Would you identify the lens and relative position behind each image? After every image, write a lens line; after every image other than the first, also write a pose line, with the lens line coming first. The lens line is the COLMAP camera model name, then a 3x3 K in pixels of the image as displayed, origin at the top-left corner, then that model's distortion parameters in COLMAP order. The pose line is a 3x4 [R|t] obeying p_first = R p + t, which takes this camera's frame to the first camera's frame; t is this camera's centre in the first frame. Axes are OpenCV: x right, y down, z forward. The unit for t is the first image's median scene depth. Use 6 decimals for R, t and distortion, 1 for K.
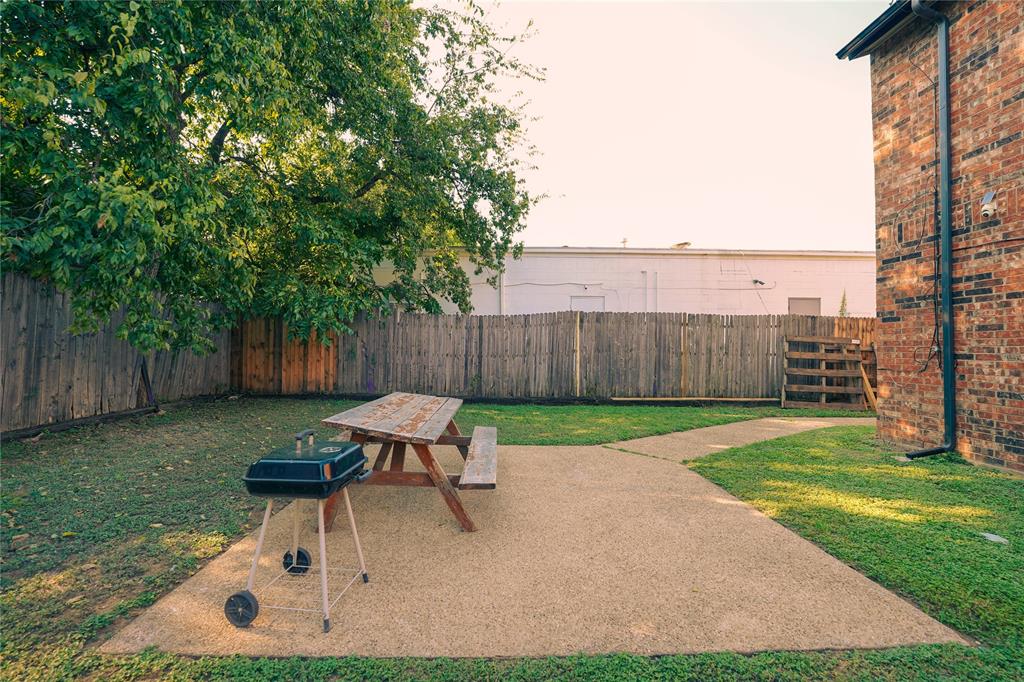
lens RADIAL K [[416.8, 0, 509.9], [0, 416.8, 343.7], [0, 0, 1]] dist [-0.028194, 0.003209]
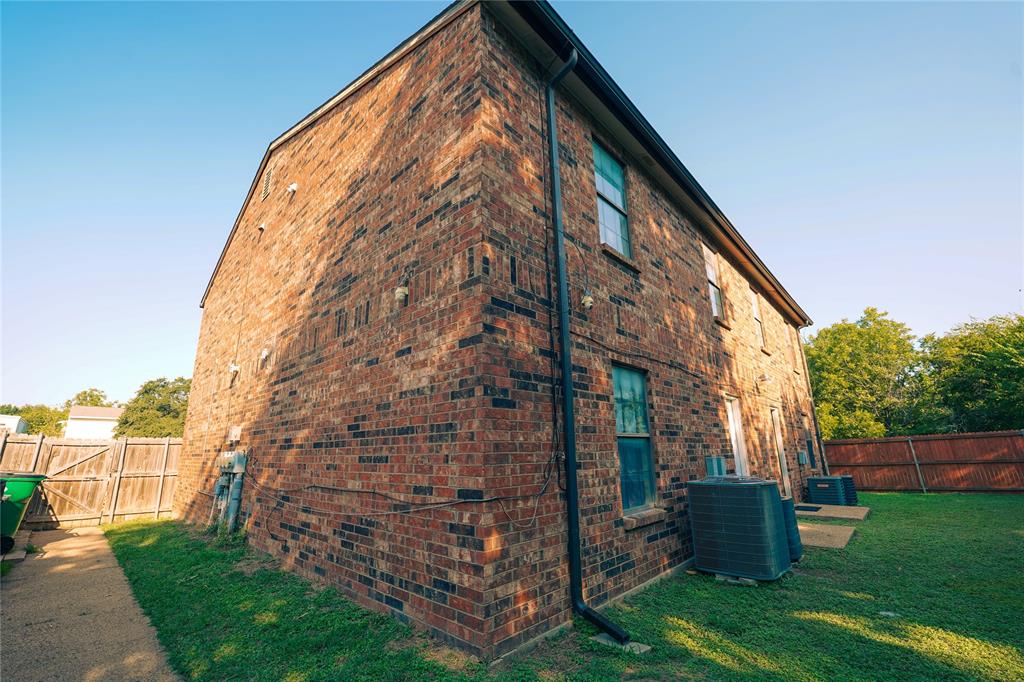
lens RADIAL K [[416.8, 0, 510.3], [0, 416.8, 339.3], [0, 0, 1]] dist [-0.028194, 0.003209]
pose [[-0.701841, 0.190884, 0.686282, 0.576383], [0.003764, 0.964408, -0.264393, 0.007462], [-0.712324, -0.182979, -0.677579, 1.547491]]
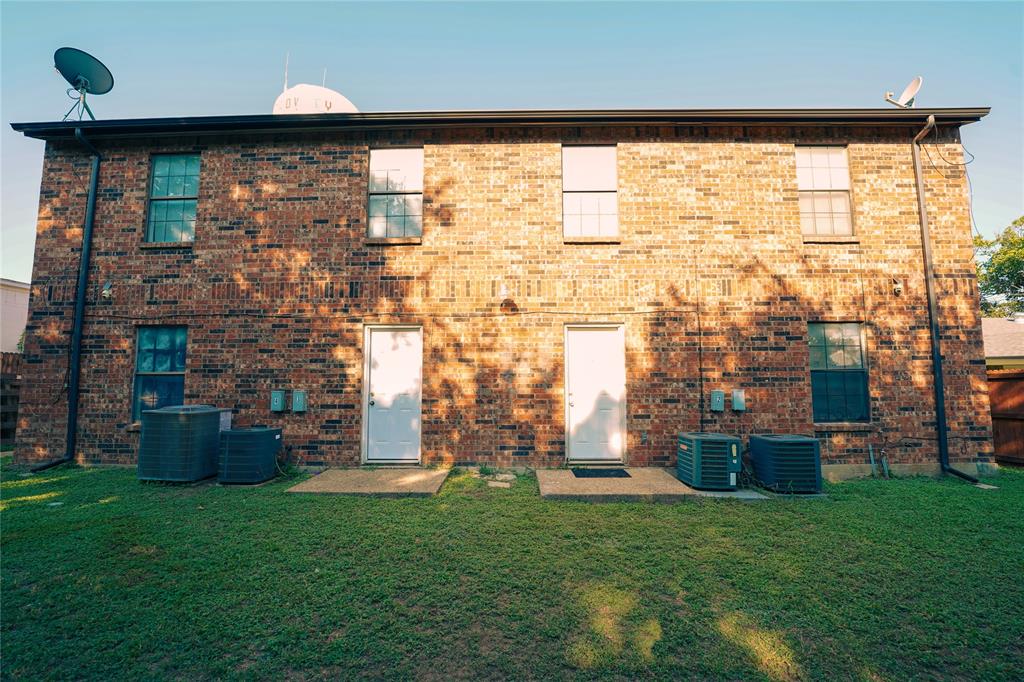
lens RADIAL K [[416.8, 0, 511.3], [0, 416.8, 343.2], [0, 0, 1]] dist [-0.028194, 0.003209]
pose [[0.048396, 0.084592, 0.995240, -0.218130], [-0.005568, 0.996415, -0.084421, -0.022334], [-0.998813, -0.001456, 0.048694, -0.527278]]
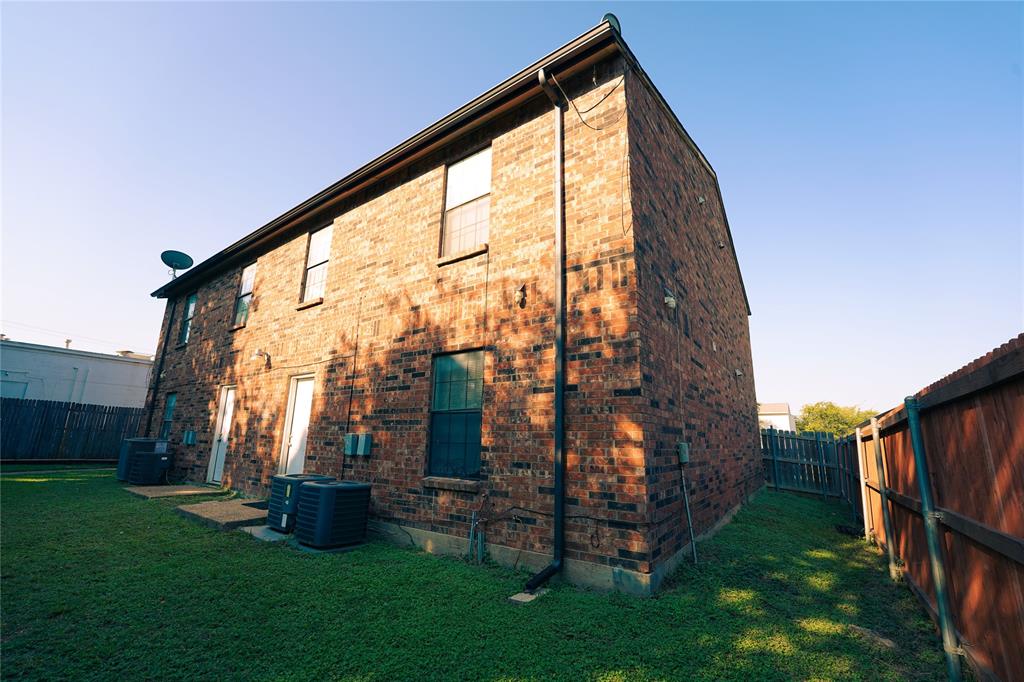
lens RADIAL K [[416.8, 0, 512.3], [0, 416.8, 342.1], [0, 0, 1]] dist [-0.028194, 0.003209]
pose [[0.605290, 0.194532, 0.771868, 0.374365], [-0.024600, 0.973786, -0.226130, 0.013561], [-0.795625, 0.117887, 0.594209, -2.268316]]
